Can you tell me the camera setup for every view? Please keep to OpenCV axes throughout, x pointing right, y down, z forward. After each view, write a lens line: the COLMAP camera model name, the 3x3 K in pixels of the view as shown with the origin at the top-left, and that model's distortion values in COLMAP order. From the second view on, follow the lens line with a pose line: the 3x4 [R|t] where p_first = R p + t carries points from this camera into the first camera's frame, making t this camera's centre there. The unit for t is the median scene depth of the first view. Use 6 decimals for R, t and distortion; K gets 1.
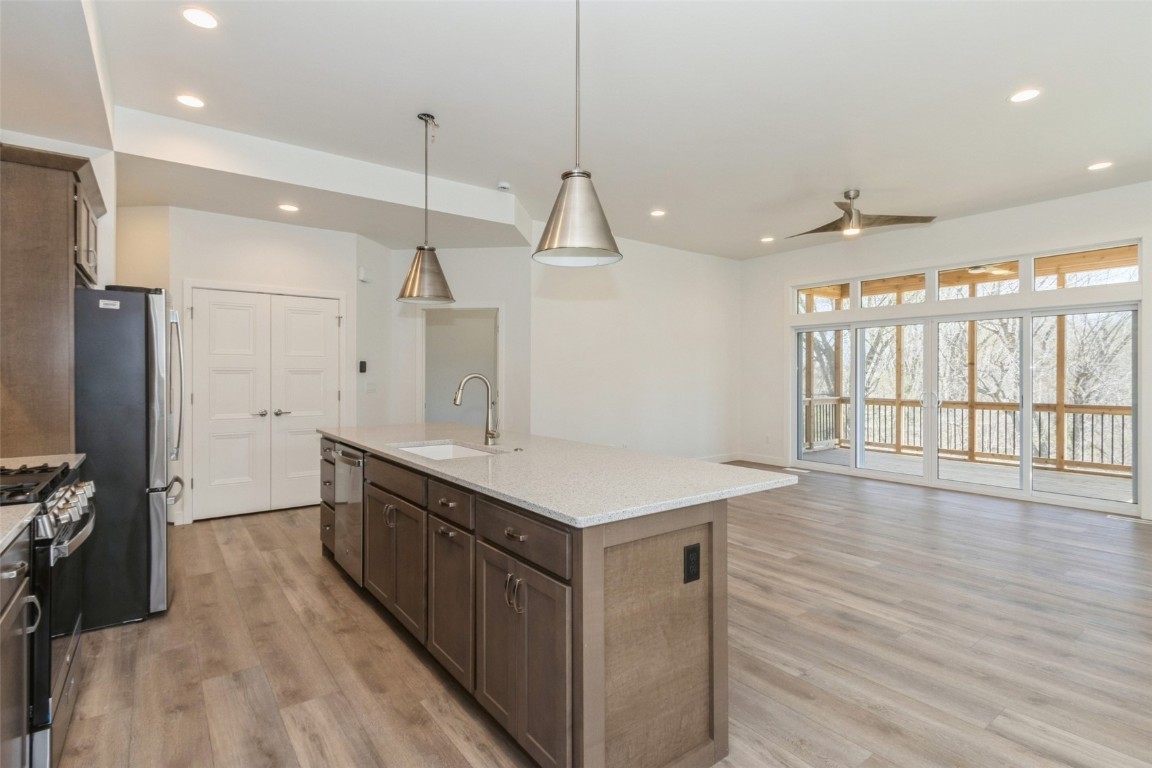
lens RADIAL K [[554.0, 0, 573.2], [0, 554.0, 377.8], [0, 0, 1]] dist [0.018757, -0.012052]
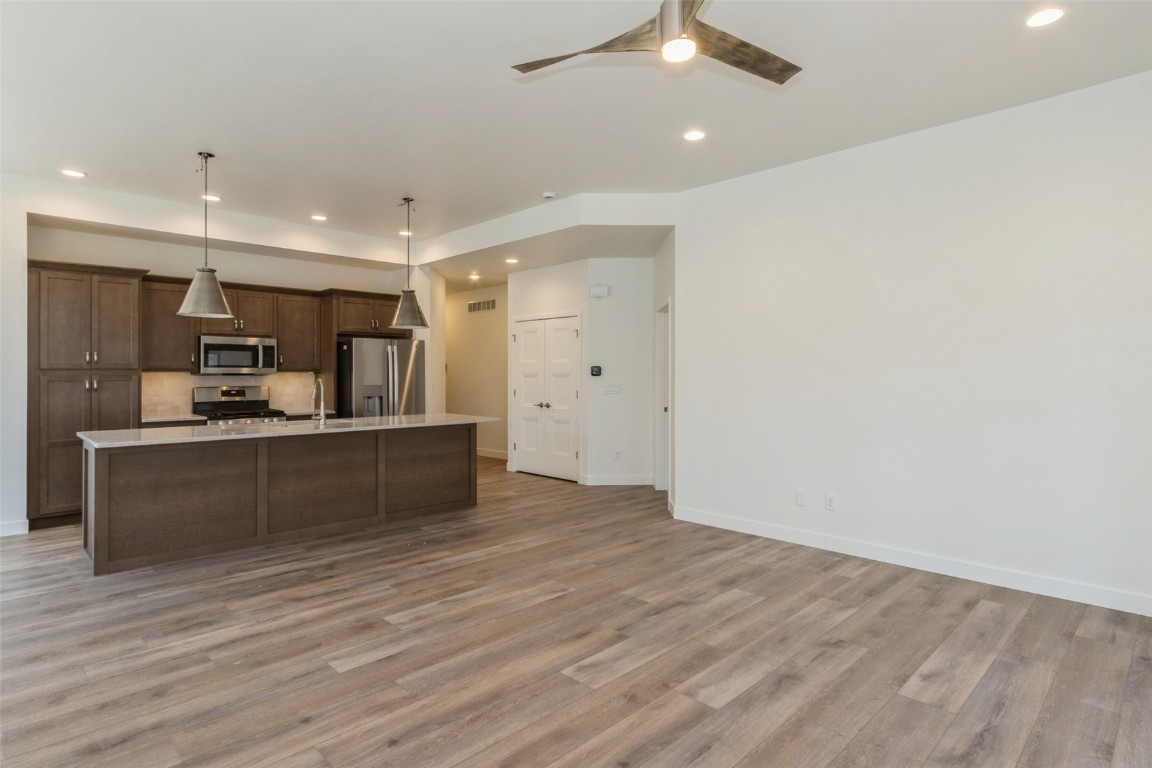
lens RADIAL K [[604.1, 0, 578.6], [0, 604.1, 371.0], [0, 0, 1]] dist [0.005579, -0.001230]
pose [[0.142182, -0.003566, -0.989834, 0.953659], [-0.004876, 0.999979, -0.004303, -0.015204], [0.989828, 0.005439, 0.142162, 0.862925]]
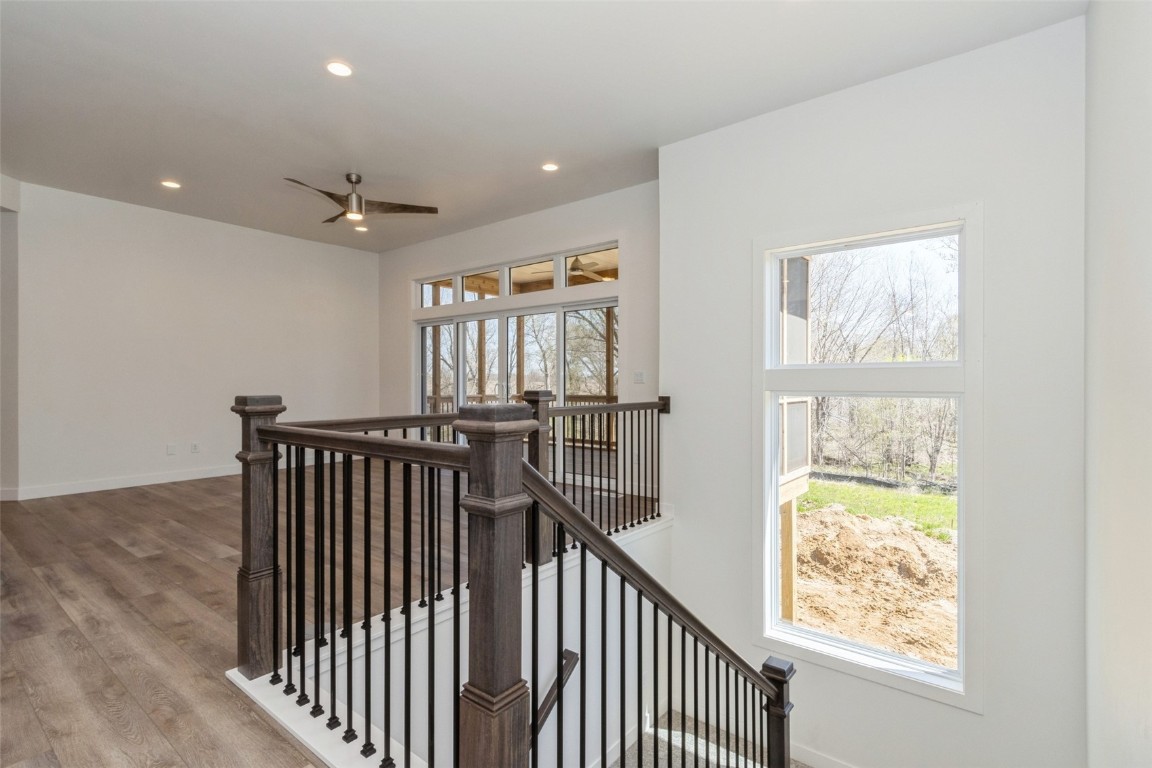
lens RADIAL K [[547.1, 0, 576.0], [0, 547.1, 384.0], [0, 0, 1]] dist [0.002387, 0.000272]
pose [[0.967435, -0.002642, 0.253106, 0.635801], [0.002929, 0.999995, -0.000759, 0.034763], [-0.253103, 0.001476, 0.967438, -0.031579]]
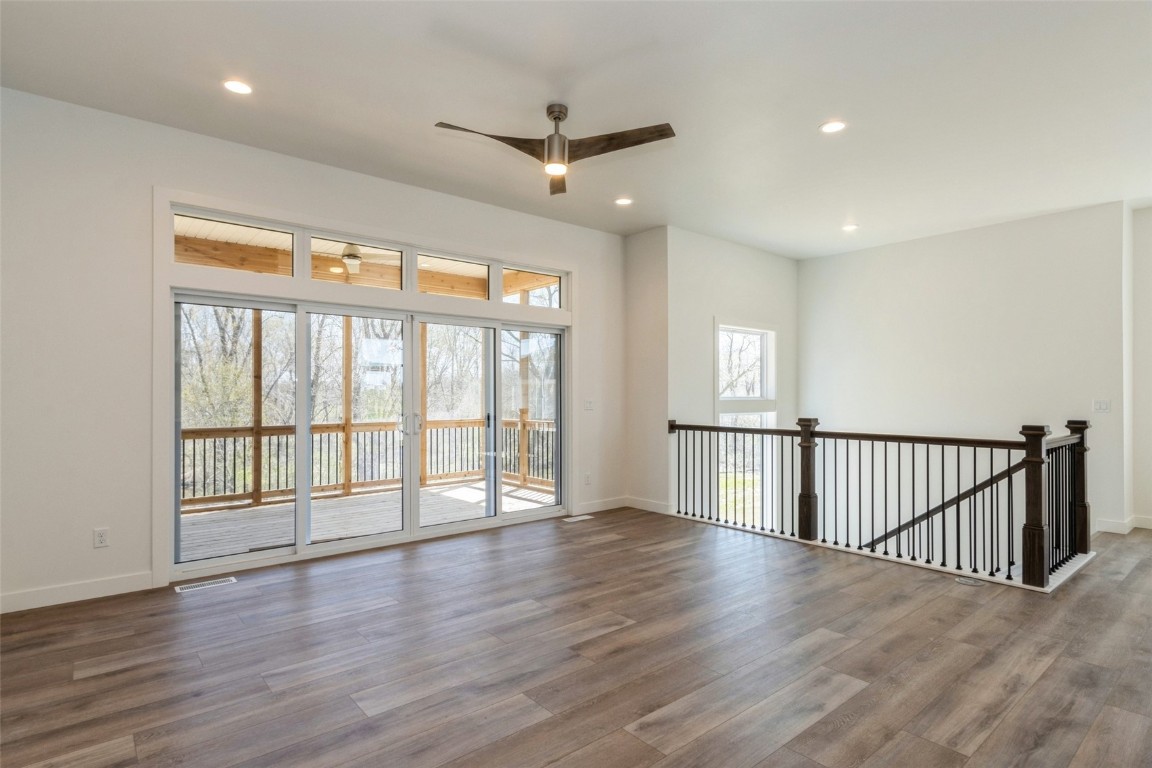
lens RADIAL K [[591.5, 0, 572.1], [0, 591.5, 394.9], [0, 0, 1]] dist [0.006417, -0.000382]
pose [[-0.052627, -0.000208, 0.998614, -0.193794], [0.004250, 0.999991, 0.000432, 0.001807], [-0.998605, 0.004267, -0.052625, 1.024031]]
